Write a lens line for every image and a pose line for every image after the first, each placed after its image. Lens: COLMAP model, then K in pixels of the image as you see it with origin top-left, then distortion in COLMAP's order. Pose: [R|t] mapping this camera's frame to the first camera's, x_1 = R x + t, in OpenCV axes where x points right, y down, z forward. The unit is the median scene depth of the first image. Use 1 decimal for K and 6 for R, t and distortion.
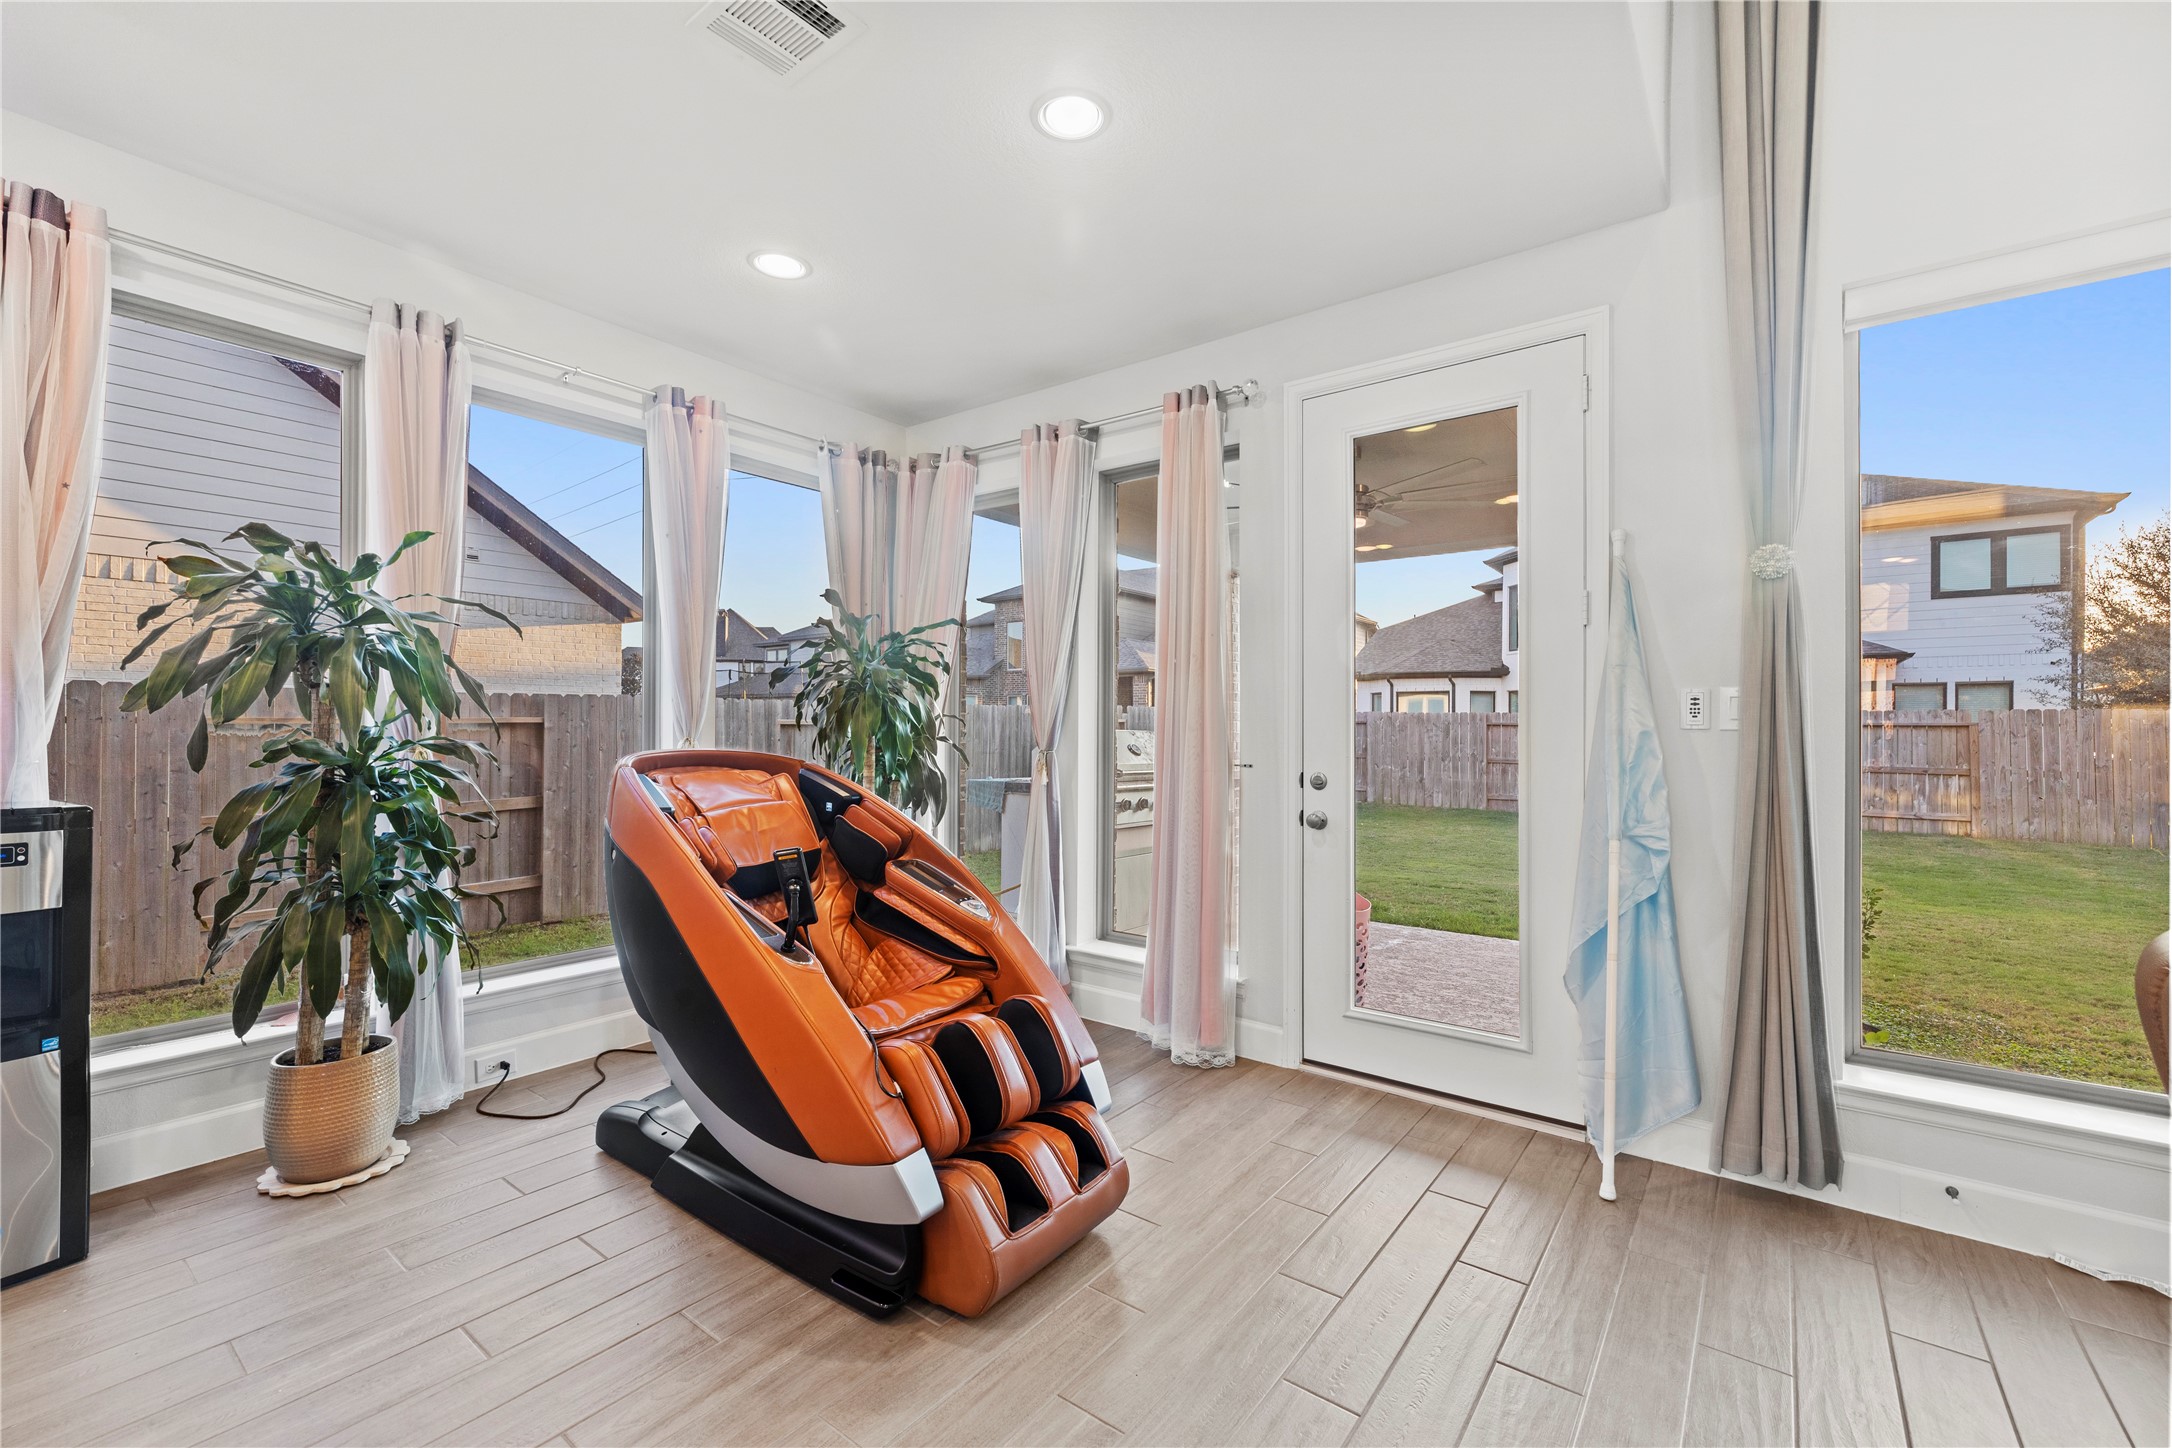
lens RADIAL K [[911.6, 0, 1077.6], [0, 911.6, 721.1], [0, 0, 1]] dist [-0.000795, 0.000610]
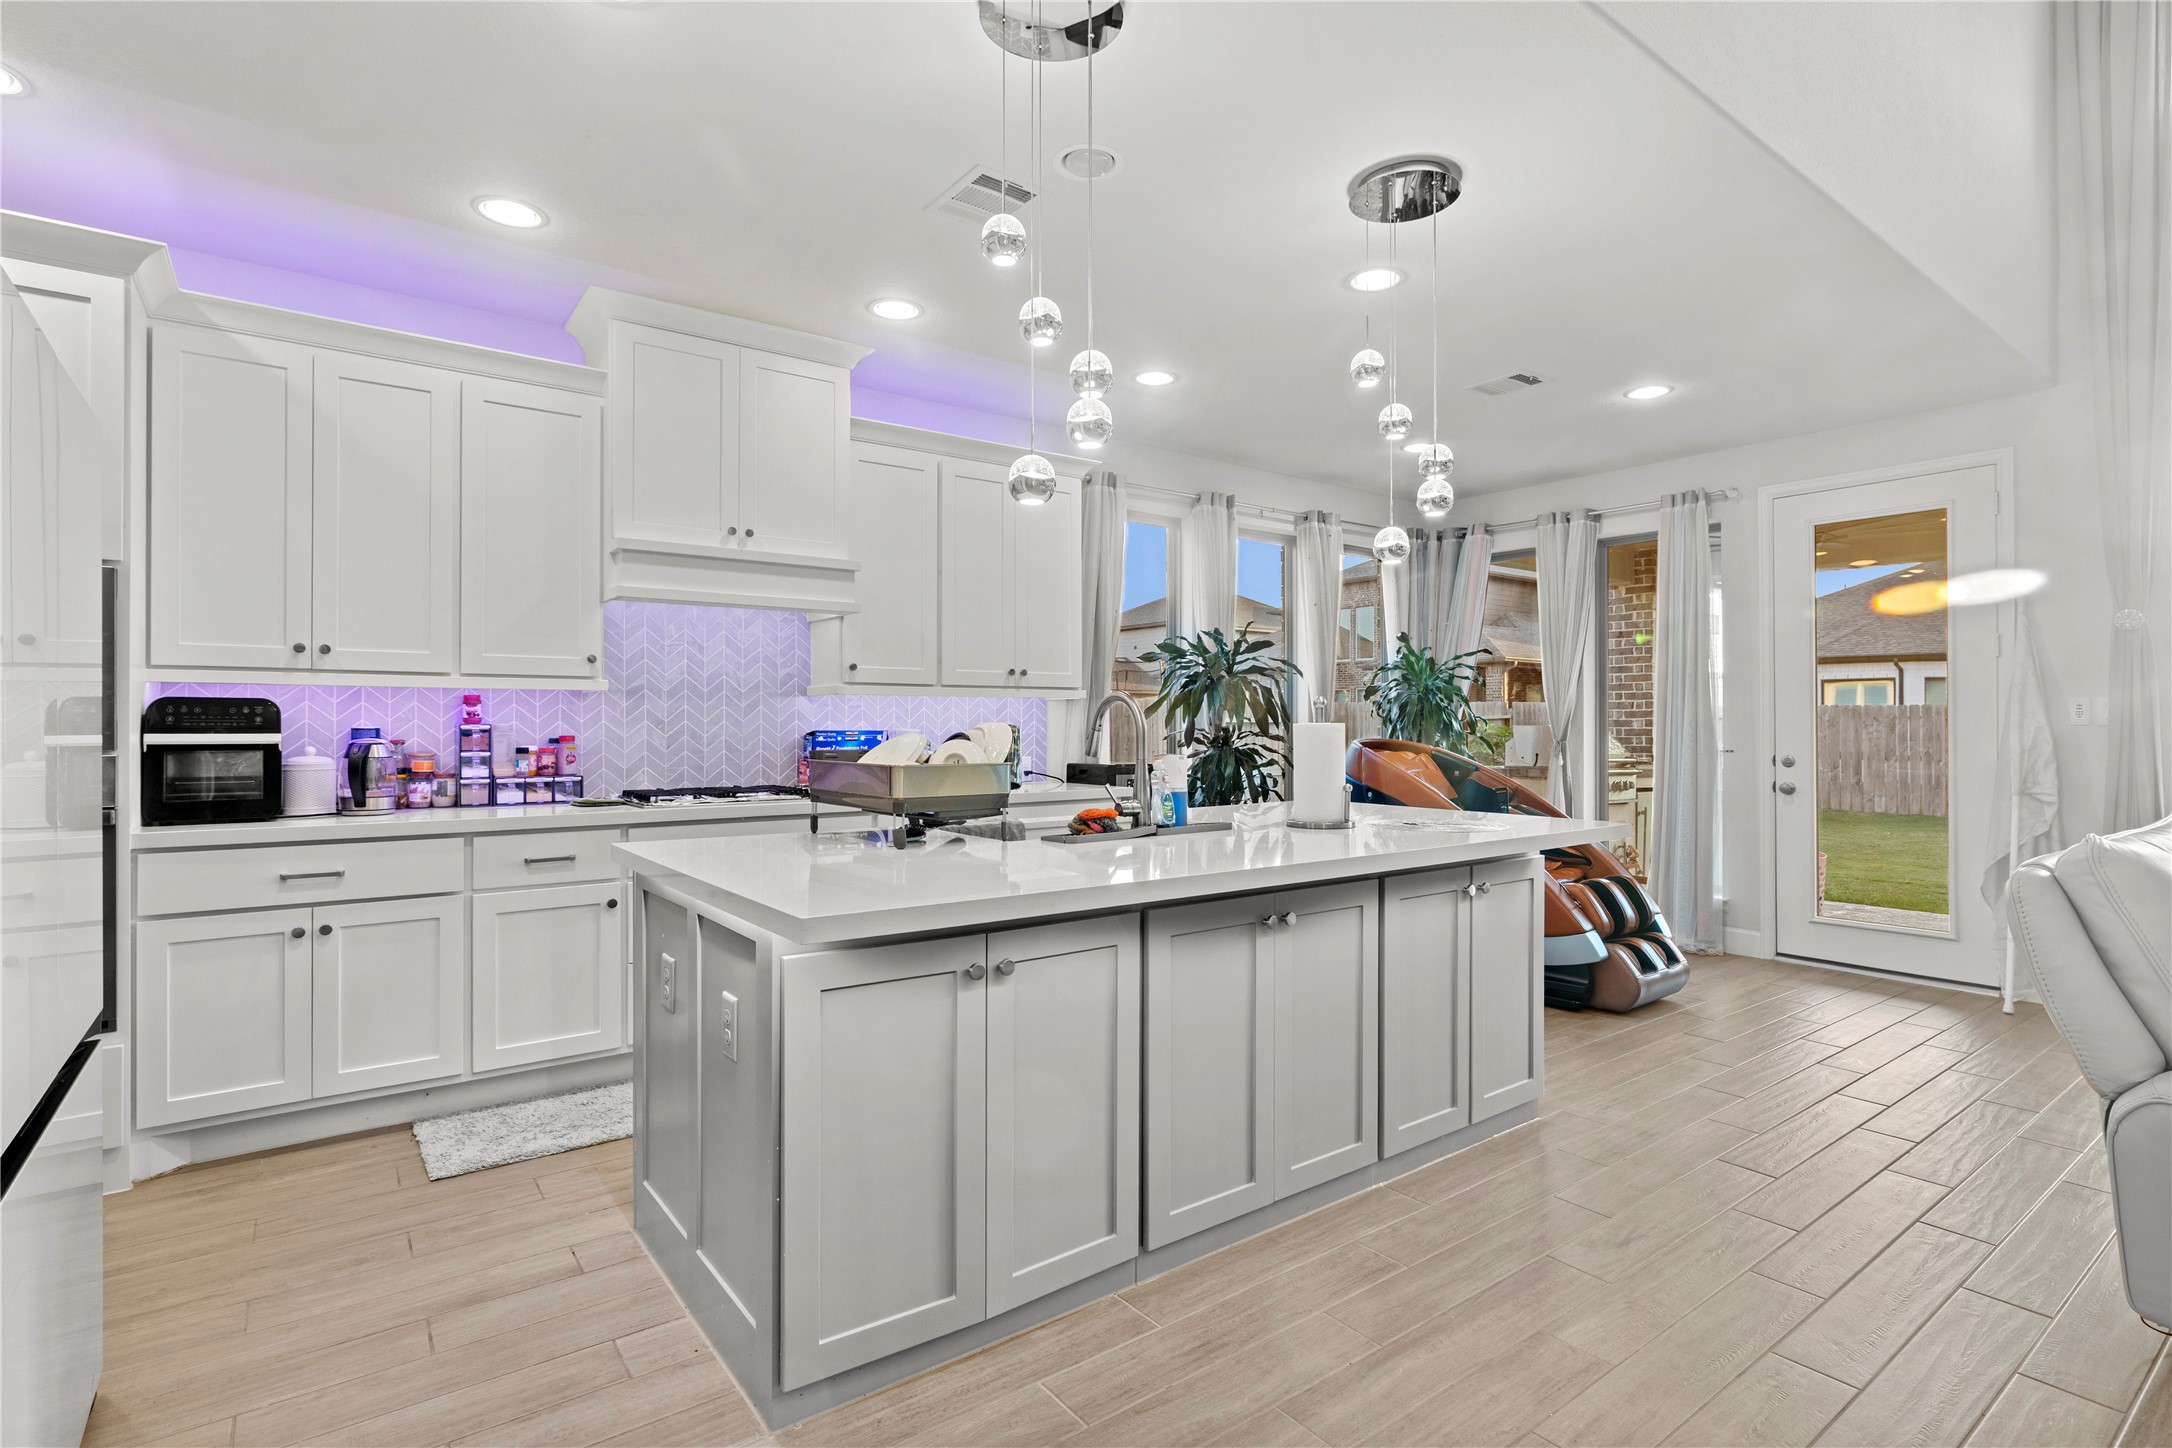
lens RADIAL K [[1047.3, 0, 1085.0], [0, 1047.3, 713.8], [0, 0, 1]] dist [-0.004126, 0.001203]
pose [[0.963081, -0.006318, -0.269138, -0.353734], [0.005666, 0.999979, -0.003201, -0.010780], [0.269152, 0.001558, 0.963096, -0.875217]]
